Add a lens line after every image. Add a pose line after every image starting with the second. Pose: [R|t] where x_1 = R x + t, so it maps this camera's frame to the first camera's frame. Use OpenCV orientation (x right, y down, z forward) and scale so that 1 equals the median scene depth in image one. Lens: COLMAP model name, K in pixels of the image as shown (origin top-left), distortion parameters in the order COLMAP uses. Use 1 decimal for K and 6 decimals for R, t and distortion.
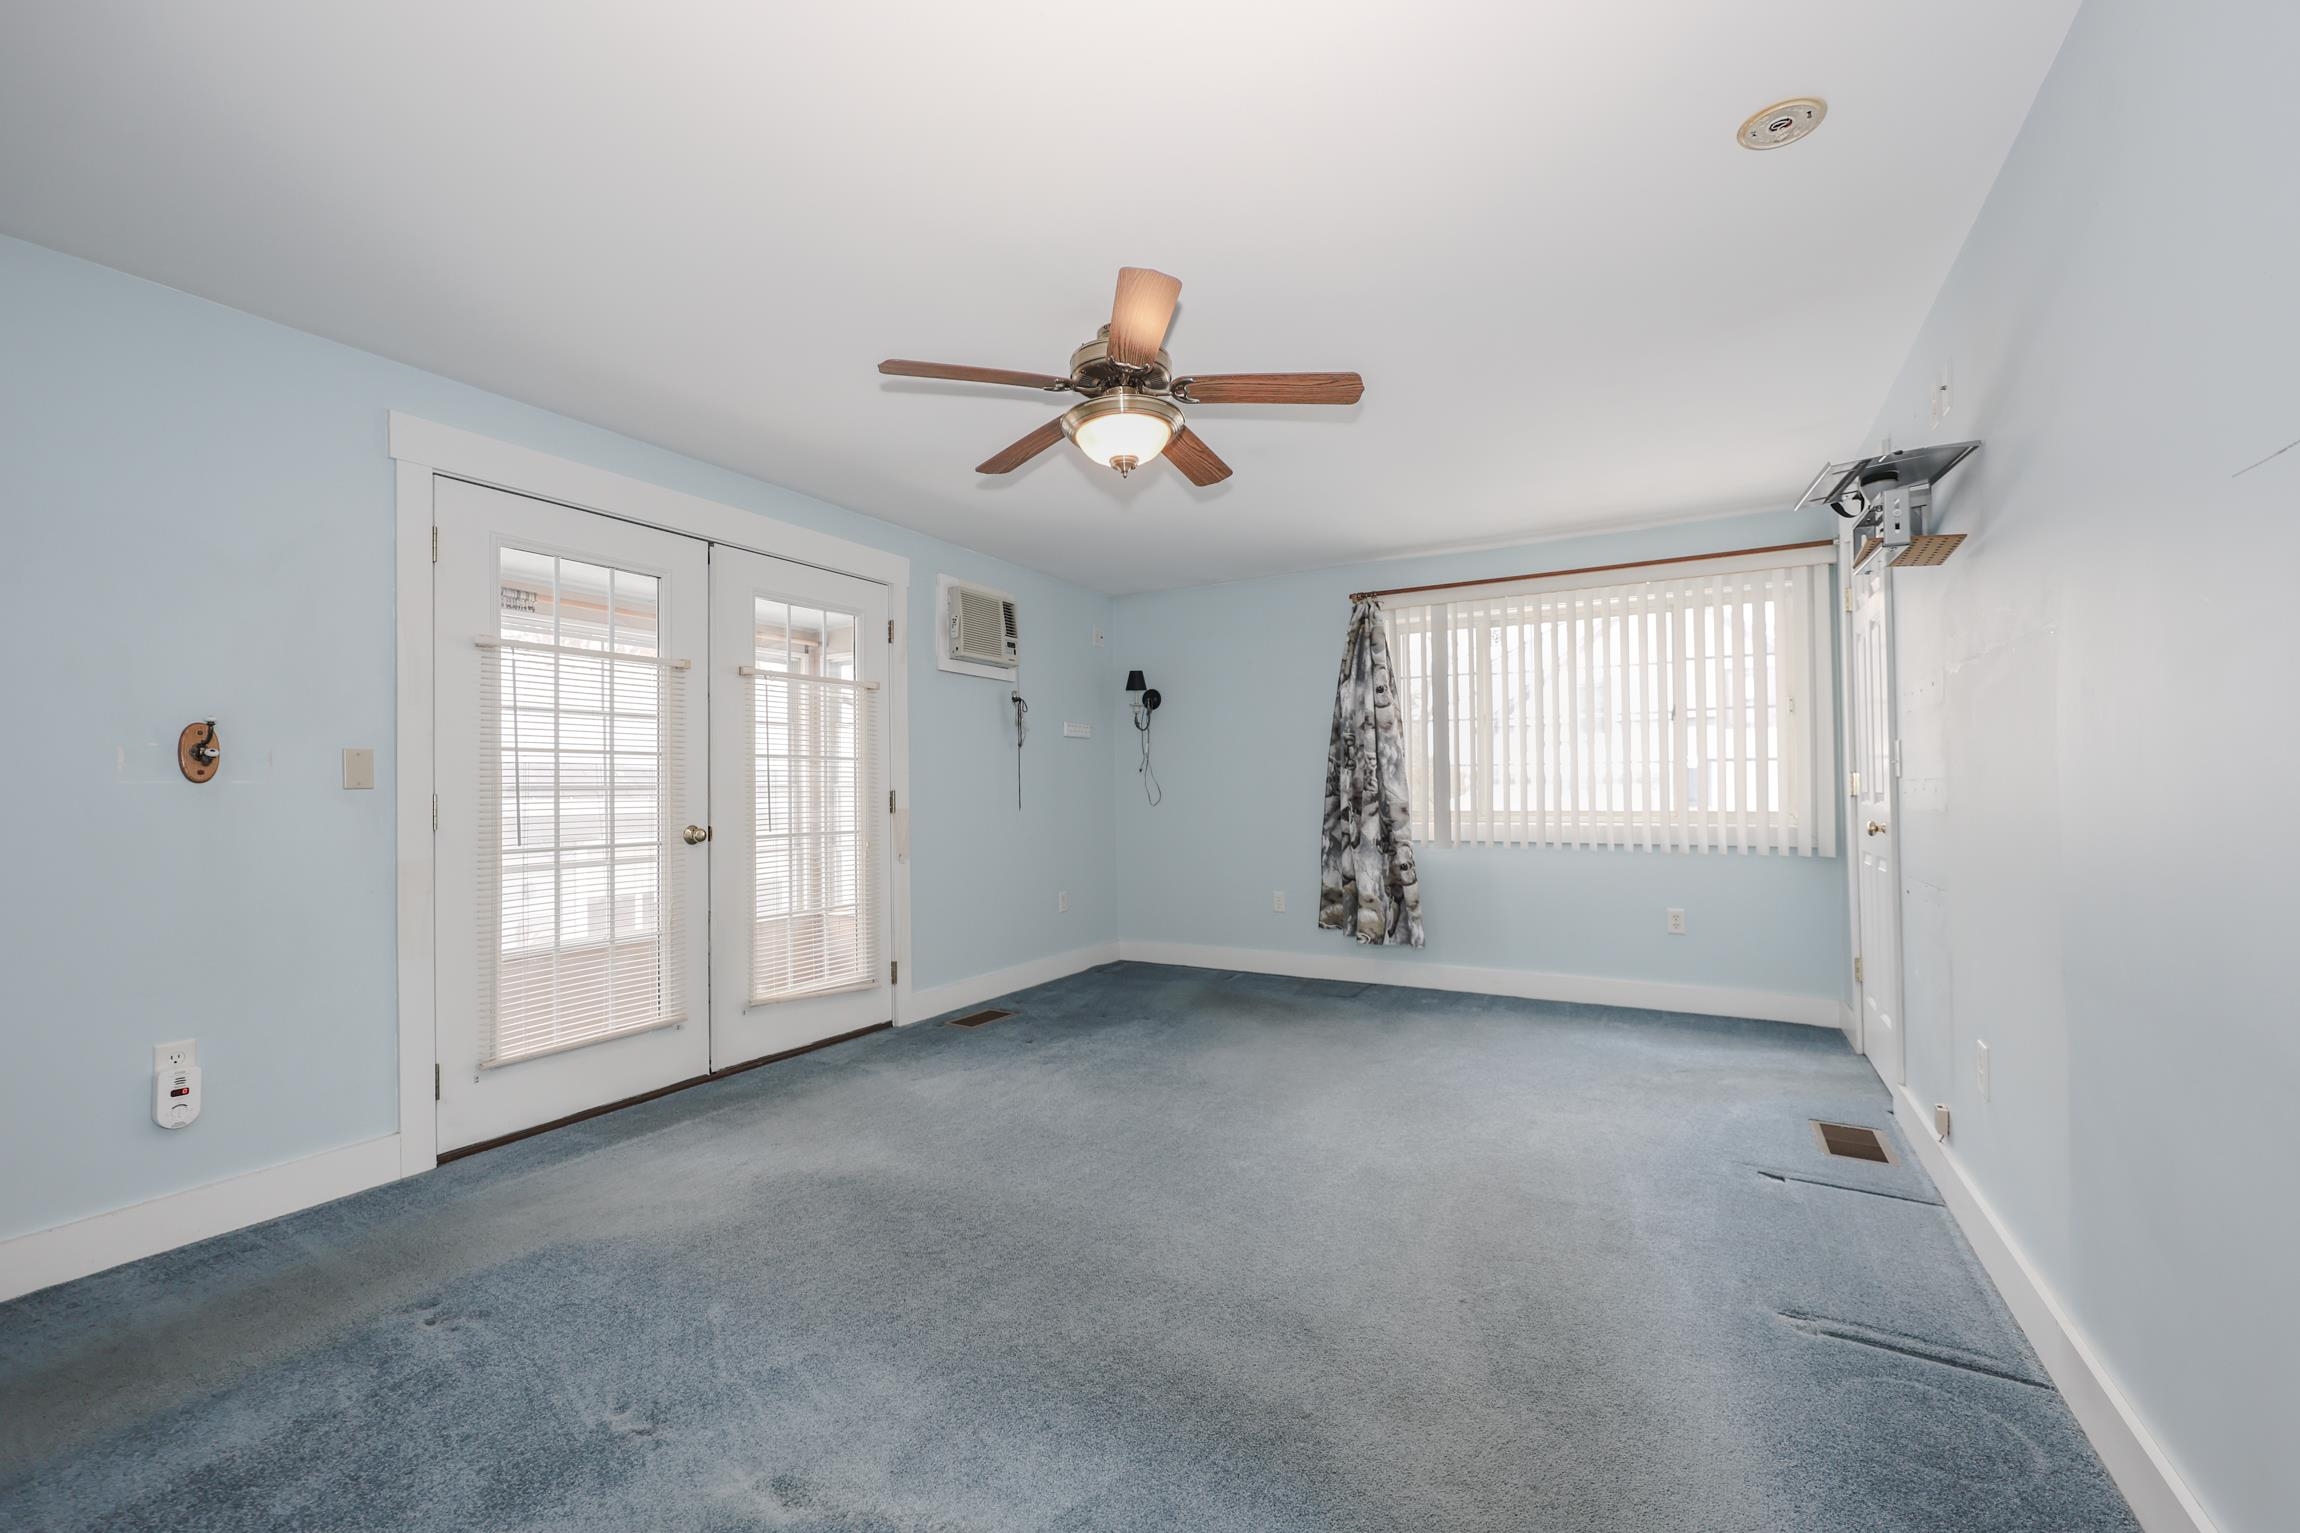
lens RADIAL K [[936.9, 0, 1170.5], [0, 936.9, 769.9], [0, 0, 1]] dist [-0.001019, -0.000842]
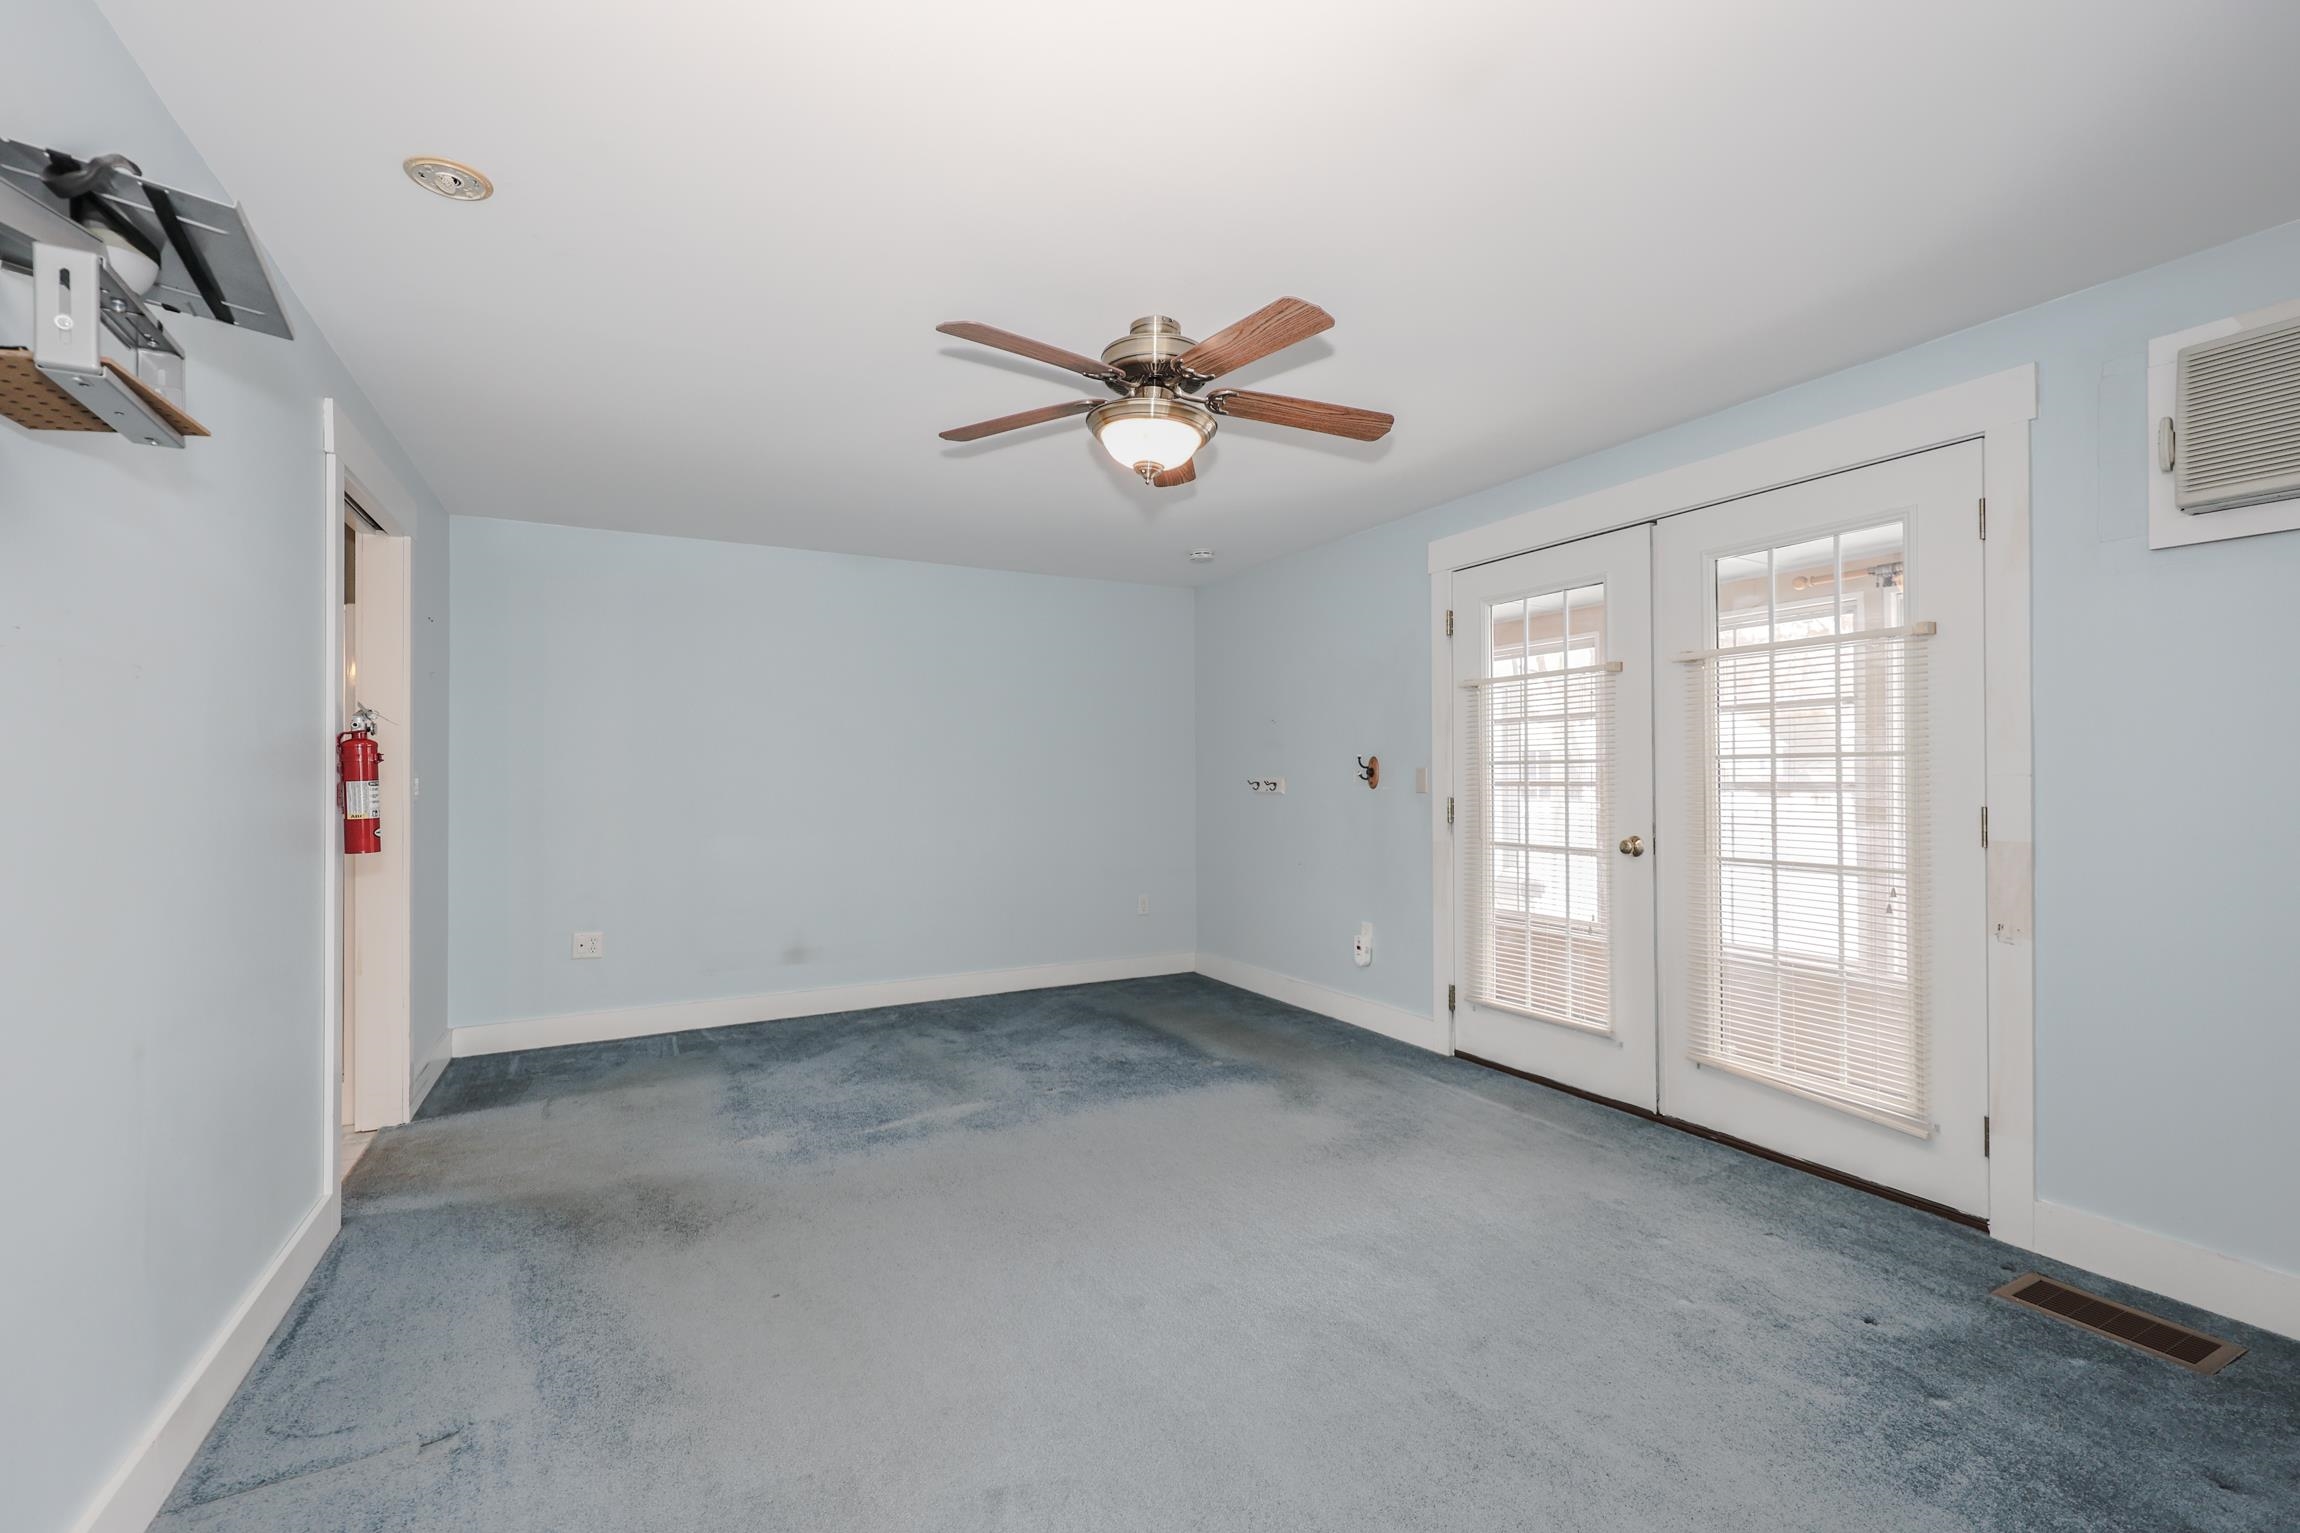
lens RADIAL K [[936.9, 0, 1147.5], [0, 936.9, 781.6], [0, 0, 1]] dist [-0.001019, -0.000842]
pose [[-0.523774, 0.007667, -0.851823, 0.505092], [0.020487, 0.999784, -0.003598, -0.001265], [0.851611, -0.019336, -0.523818, 1.012834]]
